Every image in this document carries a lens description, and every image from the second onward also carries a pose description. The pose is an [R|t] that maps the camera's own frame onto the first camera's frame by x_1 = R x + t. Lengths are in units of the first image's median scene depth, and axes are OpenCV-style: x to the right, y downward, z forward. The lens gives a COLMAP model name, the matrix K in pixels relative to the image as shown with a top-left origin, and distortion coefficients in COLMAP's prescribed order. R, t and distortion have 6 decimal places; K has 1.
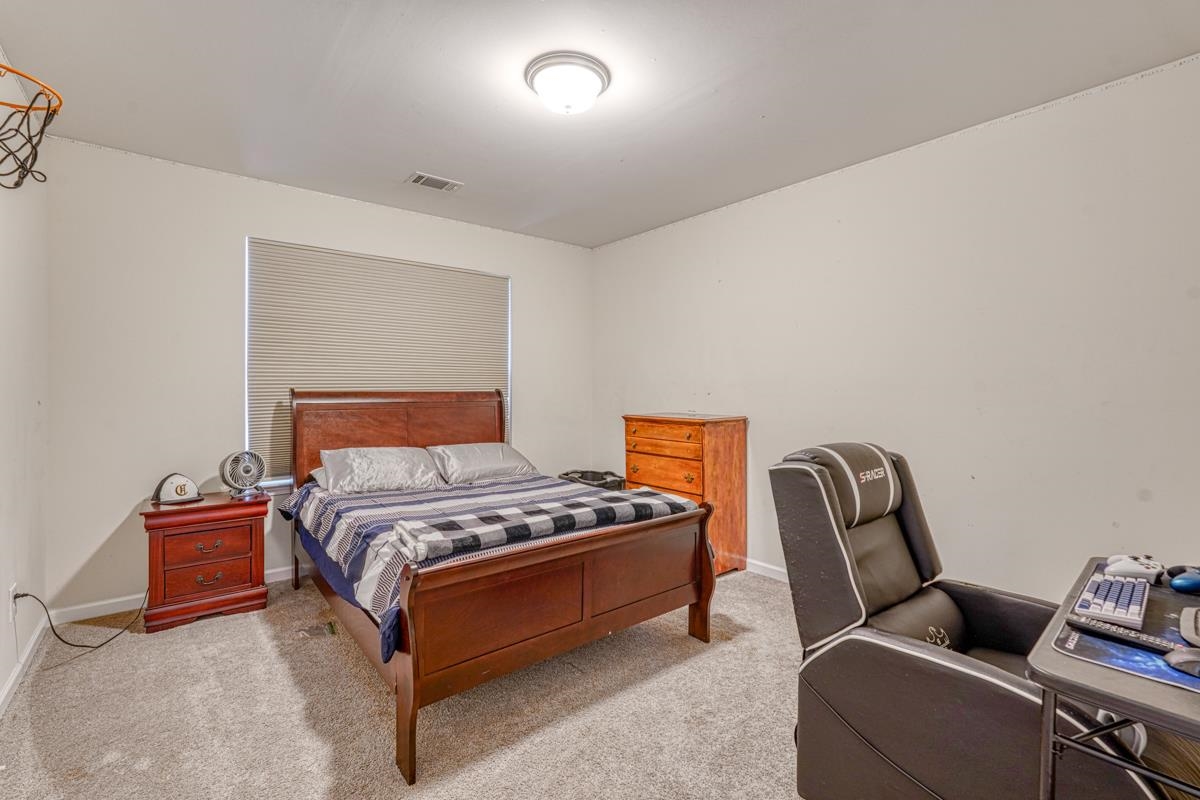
lens RADIAL K [[526.7, 0, 598.5], [0, 526.7, 400.3], [0, 0, 1]] dist [-0.017453, 0.009478]
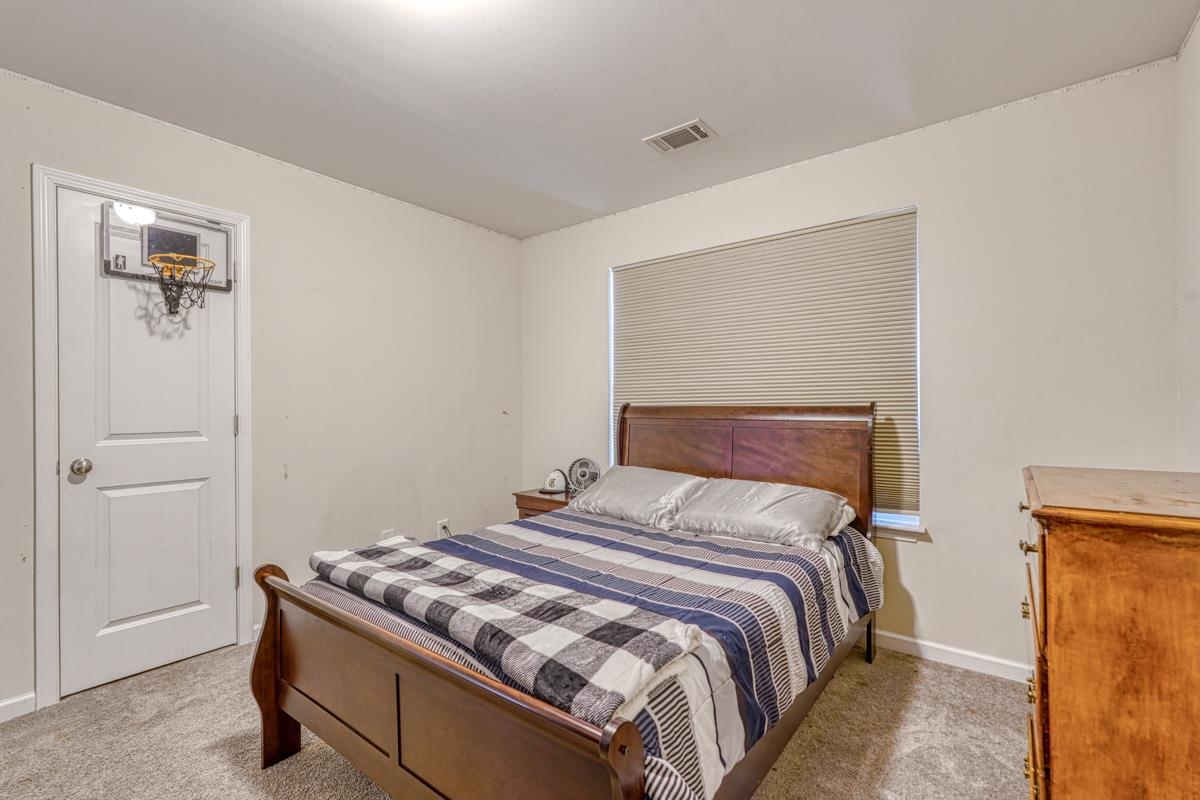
lens RADIAL K [[526.7, 0, 598.5], [0, 526.7, 400.3], [0, 0, 1]] dist [-0.017453, 0.009478]
pose [[0.233018, -0.009084, -0.972430, 0.413902], [-0.016402, 0.999777, -0.013270, -0.012631], [0.972334, 0.019042, 0.232817, 0.690462]]
